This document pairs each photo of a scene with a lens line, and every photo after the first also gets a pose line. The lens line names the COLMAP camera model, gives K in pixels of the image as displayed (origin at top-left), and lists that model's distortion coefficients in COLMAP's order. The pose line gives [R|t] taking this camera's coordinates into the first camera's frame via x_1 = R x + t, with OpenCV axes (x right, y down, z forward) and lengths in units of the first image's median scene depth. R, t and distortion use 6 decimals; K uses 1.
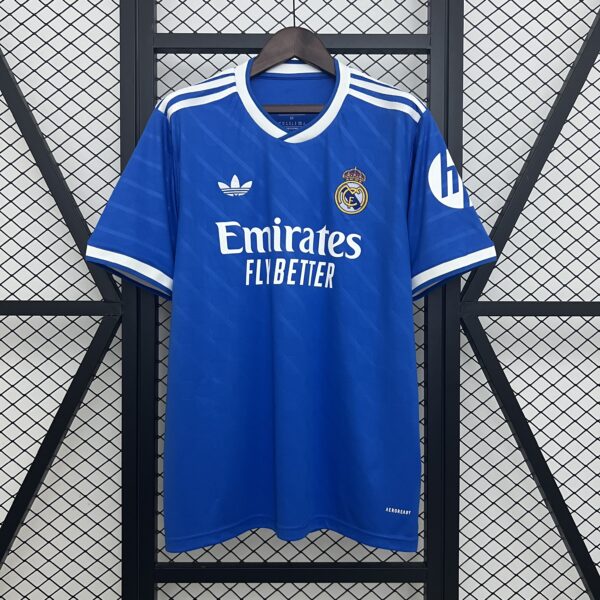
lens RADIAL K [[636.3, 0, 297.7], [0, 636.3, 302.3], [0, 0, 1]] dist [0.062747, 0.000000]
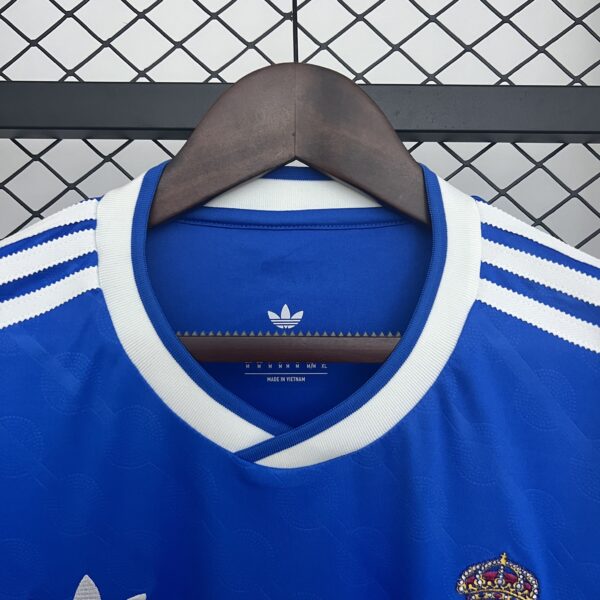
lens RADIAL K [[636.3, 0, 294.6], [0, 636.3, 323.1], [0, 0, 1]] dist [0.062747, 0.000000]
pose [[0.999956, 0.007908, -0.005017, -0.003214], [-0.007740, 0.999433, 0.032761, -0.316219], [0.005273, -0.032721, 0.999451, 0.692106]]
